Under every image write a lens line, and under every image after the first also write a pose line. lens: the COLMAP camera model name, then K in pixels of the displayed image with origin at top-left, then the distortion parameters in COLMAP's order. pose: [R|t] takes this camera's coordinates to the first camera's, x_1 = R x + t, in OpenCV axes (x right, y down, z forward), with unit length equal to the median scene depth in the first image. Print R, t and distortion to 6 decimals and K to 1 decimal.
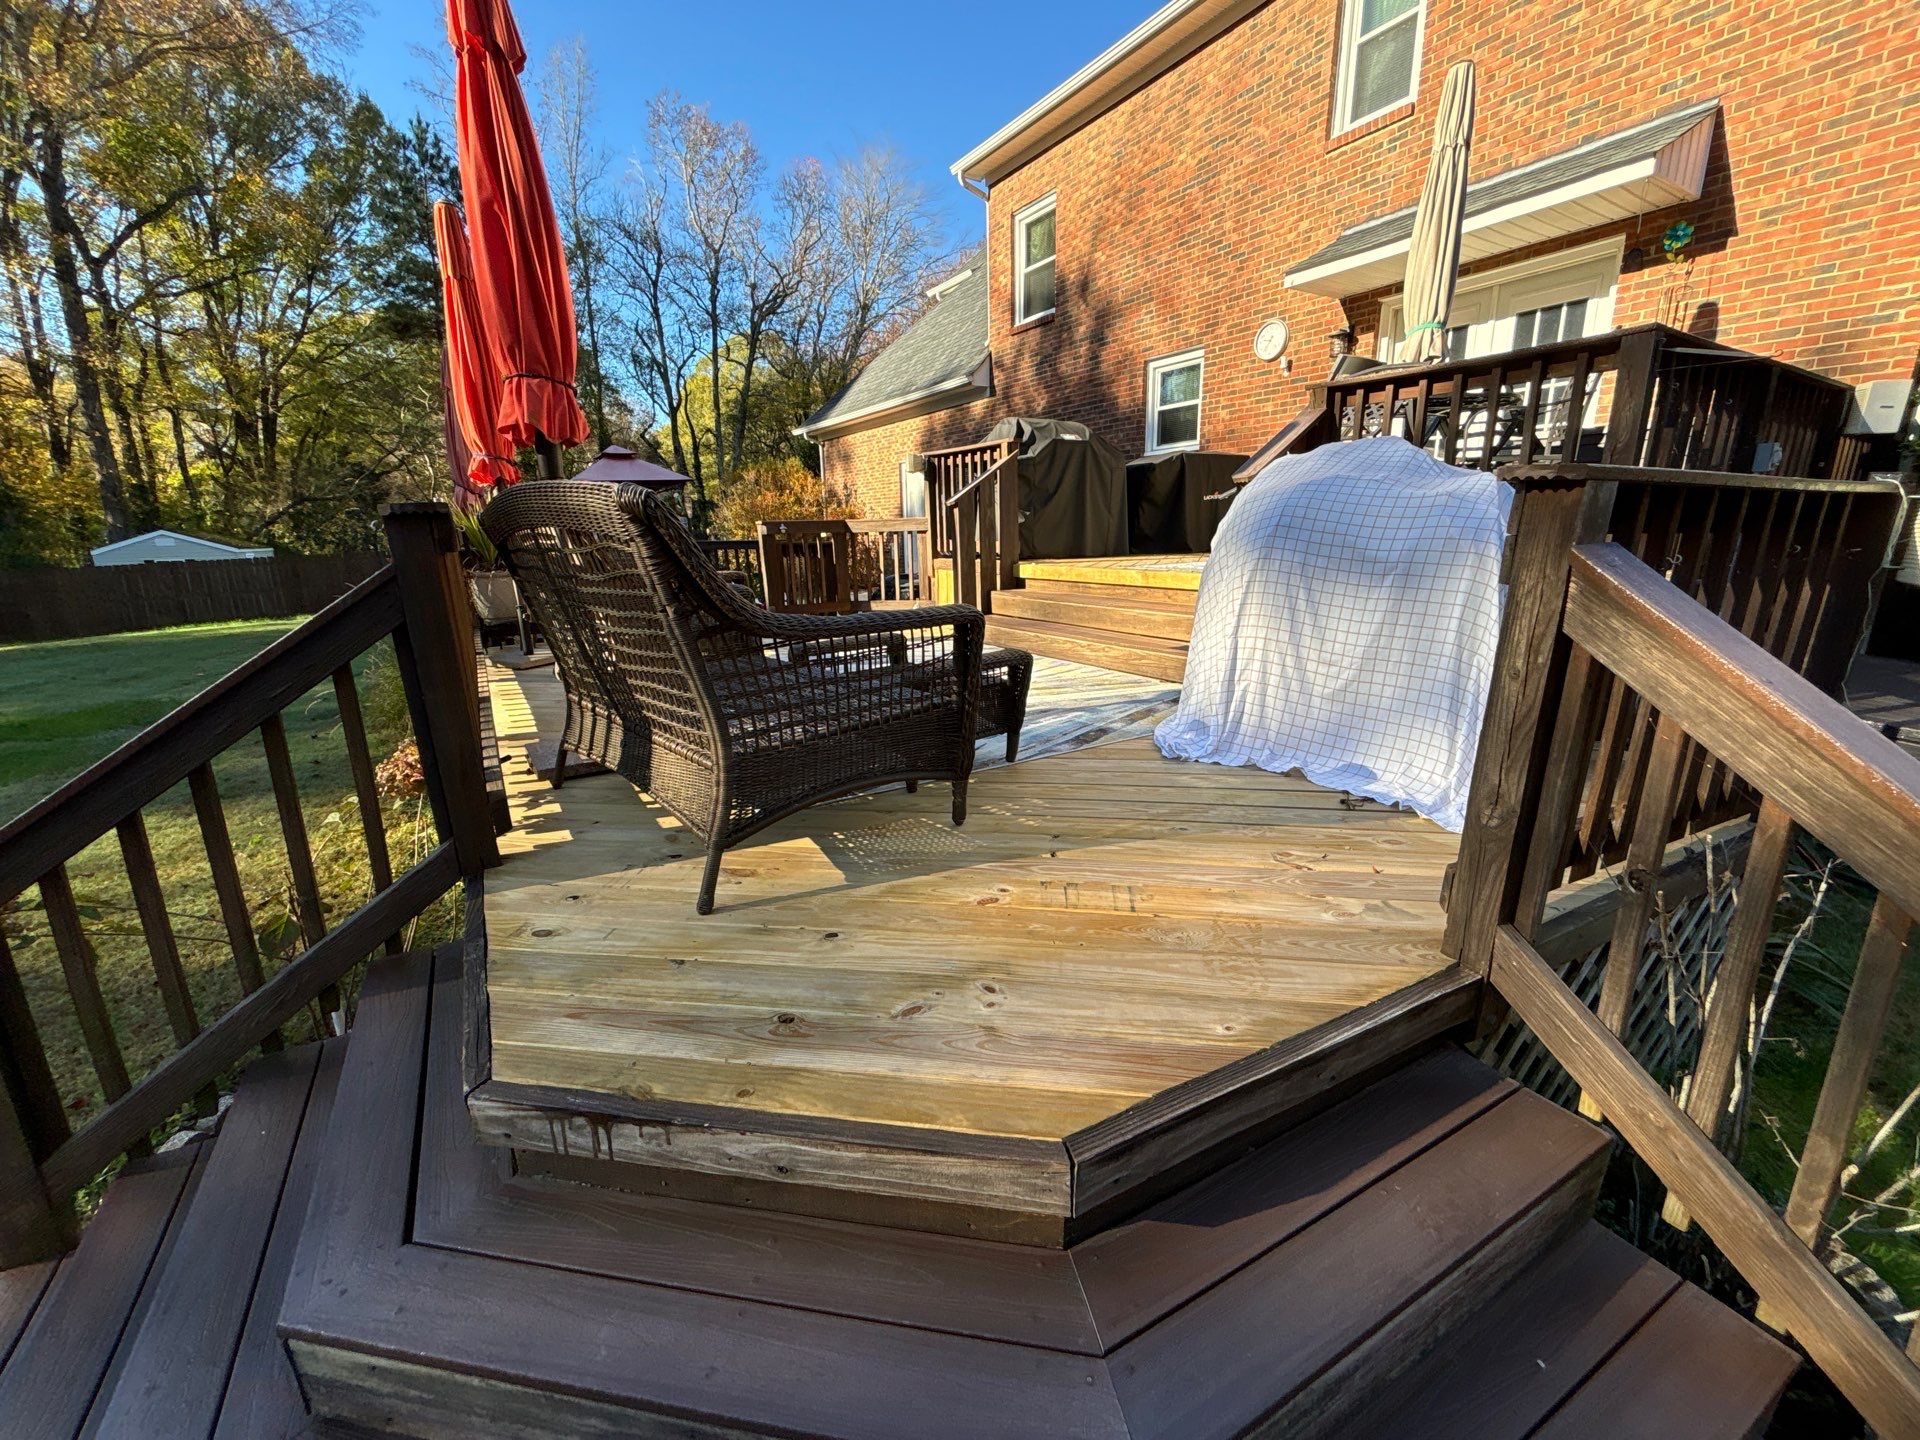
lens RADIAL K [[783.4, 0, 944.7], [0, 783.4, 710.2], [0, 0, 1]] dist [0.003865, -0.000406]
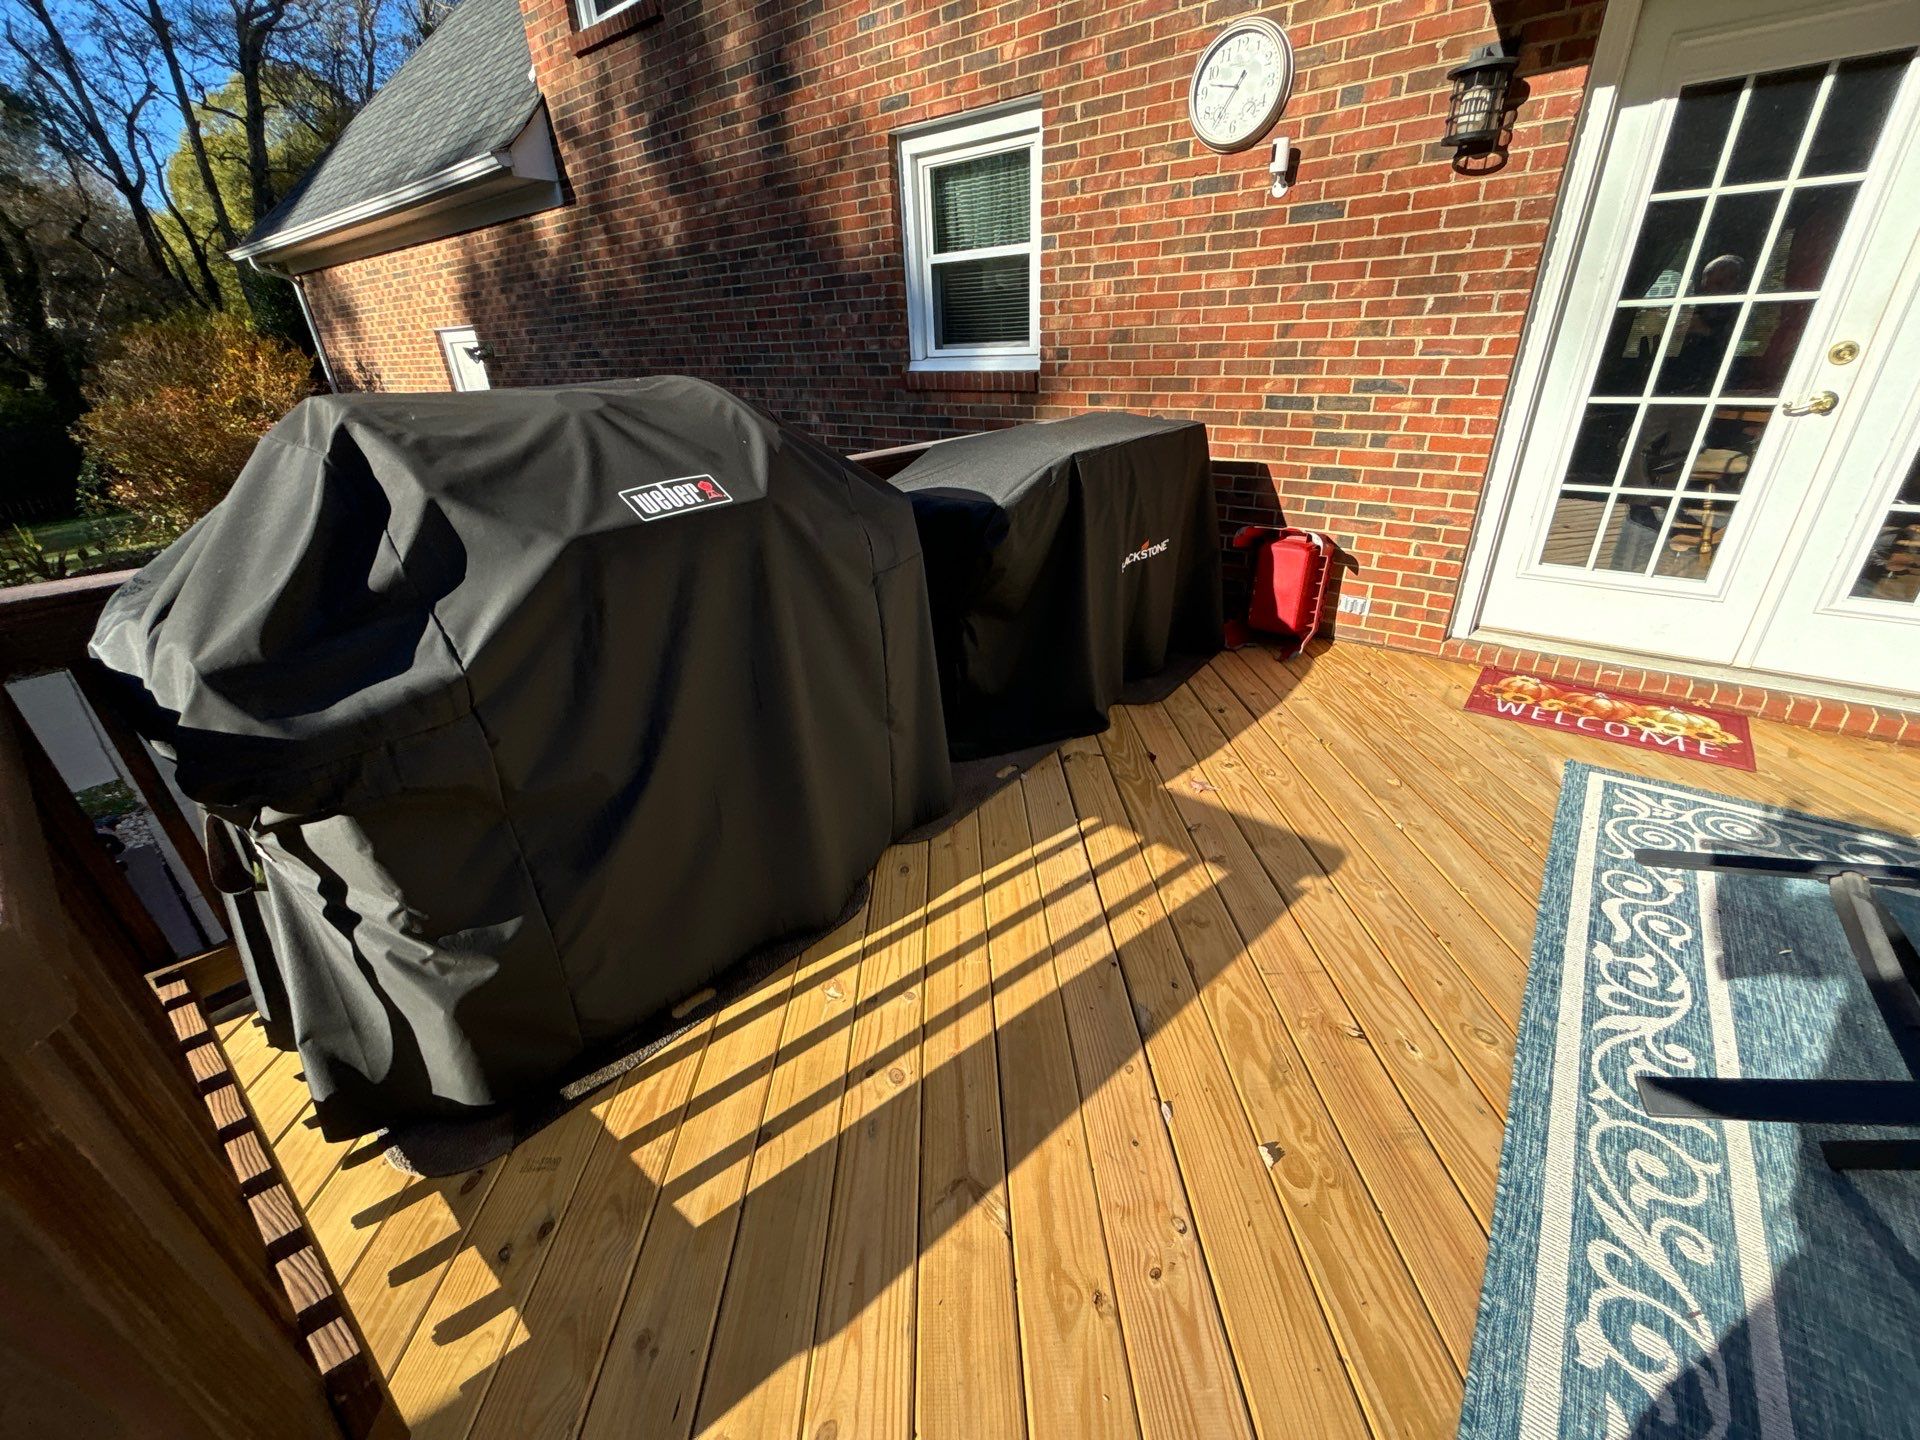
lens RADIAL K [[783.4, 0, 950.8], [0, 783.4, 710.2], [0, 0, 1]] dist [0.003865, -0.000406]
pose [[0.941536, -0.155530, 0.298866, 0.110515], [0.092064, 0.972080, 0.215836, -0.231333], [-0.324090, -0.175703, 0.929567, 0.539582]]
